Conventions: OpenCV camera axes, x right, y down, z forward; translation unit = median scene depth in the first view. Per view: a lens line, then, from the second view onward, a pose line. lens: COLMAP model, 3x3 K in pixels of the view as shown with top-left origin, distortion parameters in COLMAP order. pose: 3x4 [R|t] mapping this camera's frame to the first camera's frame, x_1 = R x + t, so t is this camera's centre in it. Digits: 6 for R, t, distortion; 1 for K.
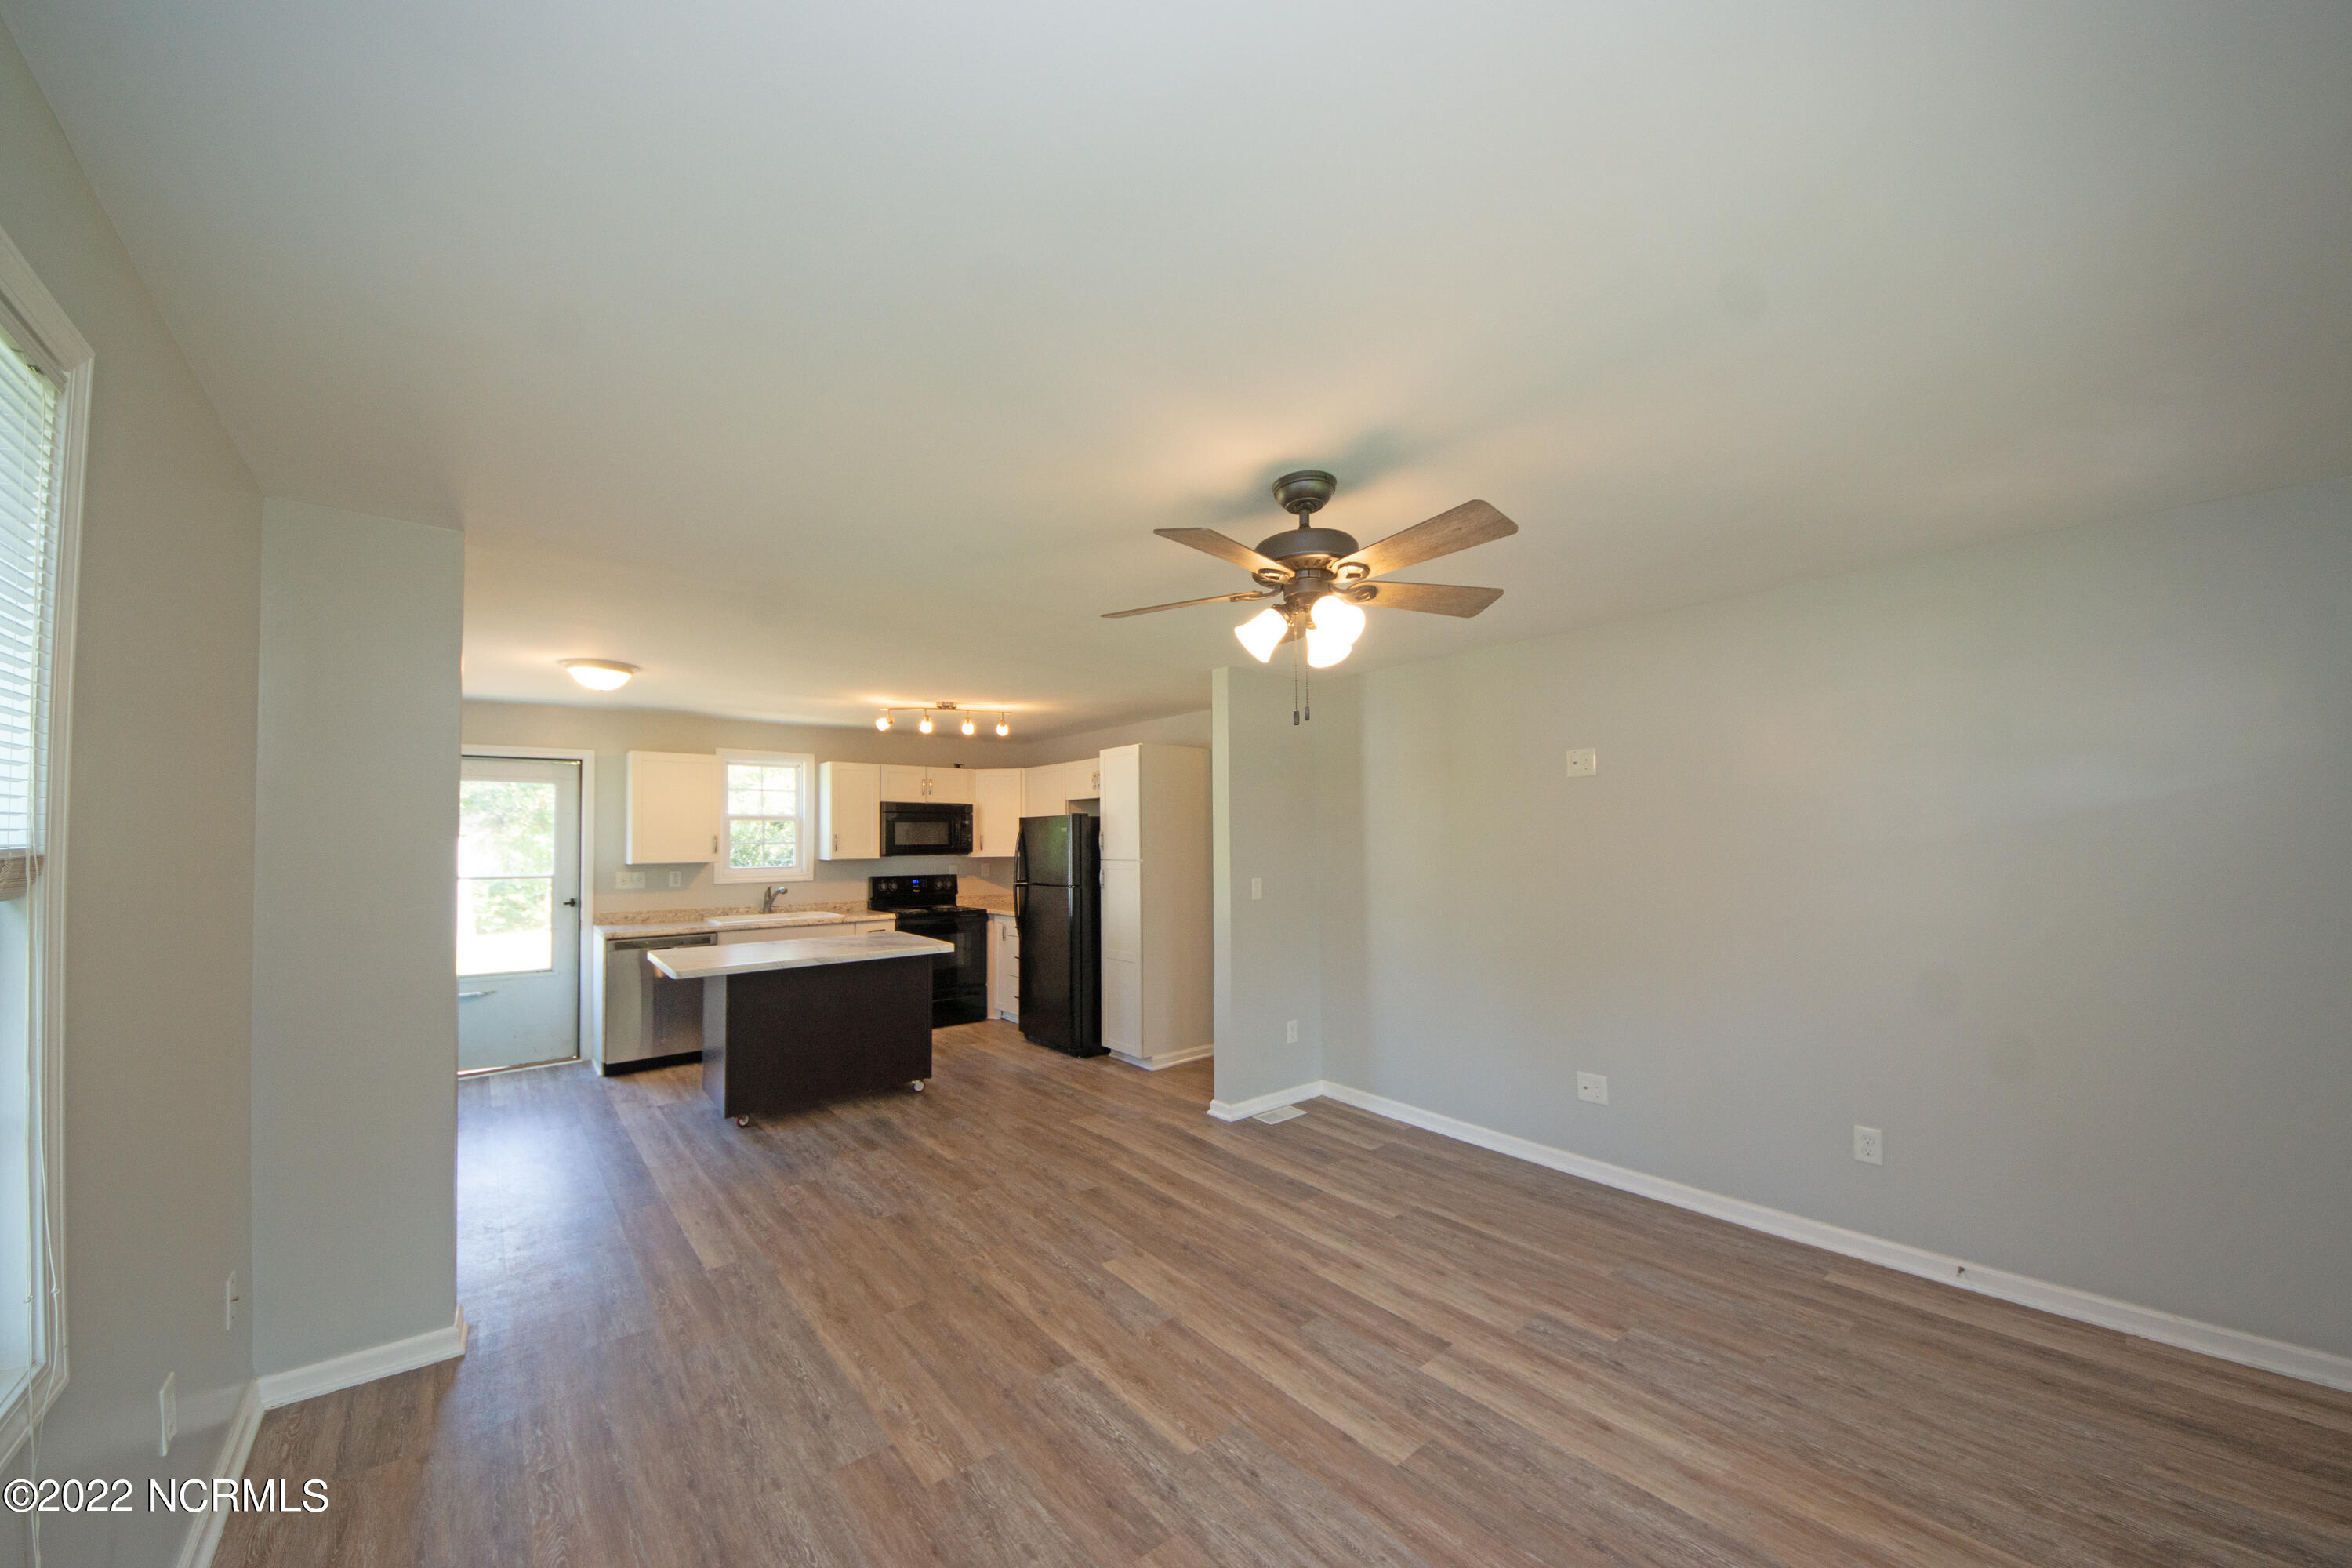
lens RADIAL K [[833.4, 0, 1162.0], [0, 833.4, 817.6], [0, 0, 1]] dist [0.031599, -0.020656]
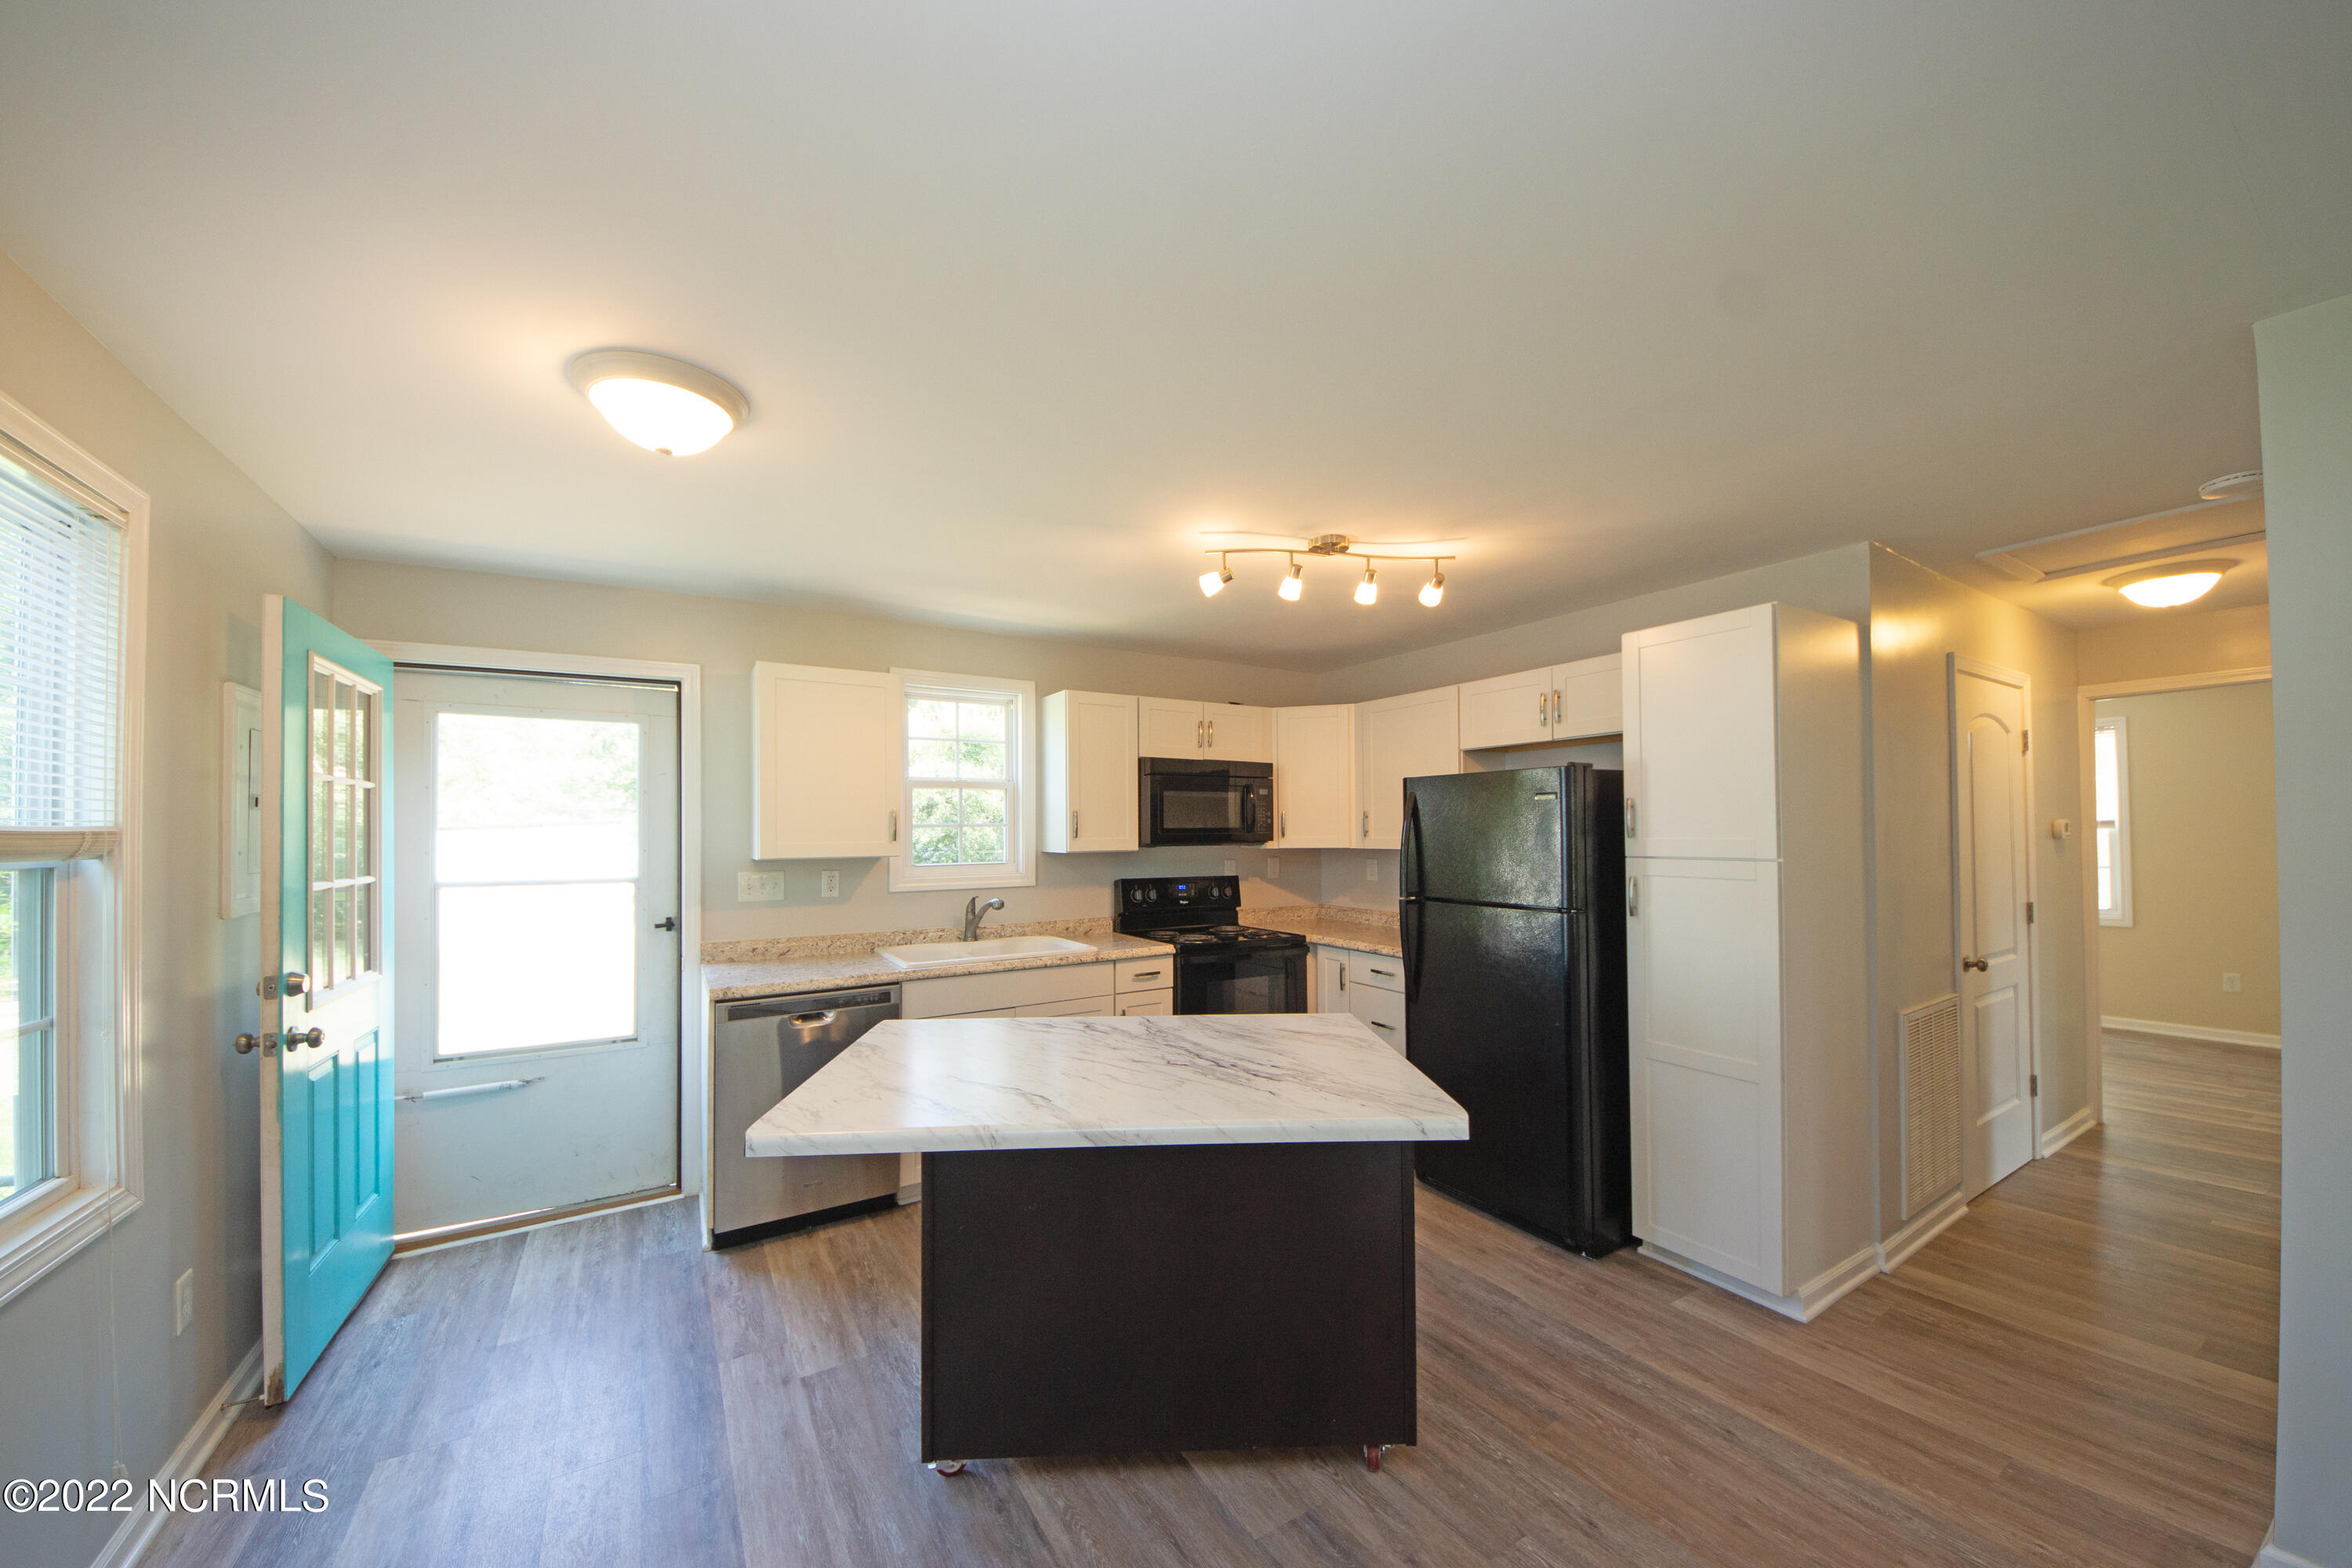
lens RADIAL K [[833.4, 0, 1162.0], [0, 833.4, 817.6], [0, 0, 1]] dist [0.031599, -0.020656]
pose [[0.990178, -0.000625, -0.139813, -0.348289], [0.002798, 0.999878, 0.015348, 0.022901], [0.139786, -0.015589, 0.990059, 0.591456]]
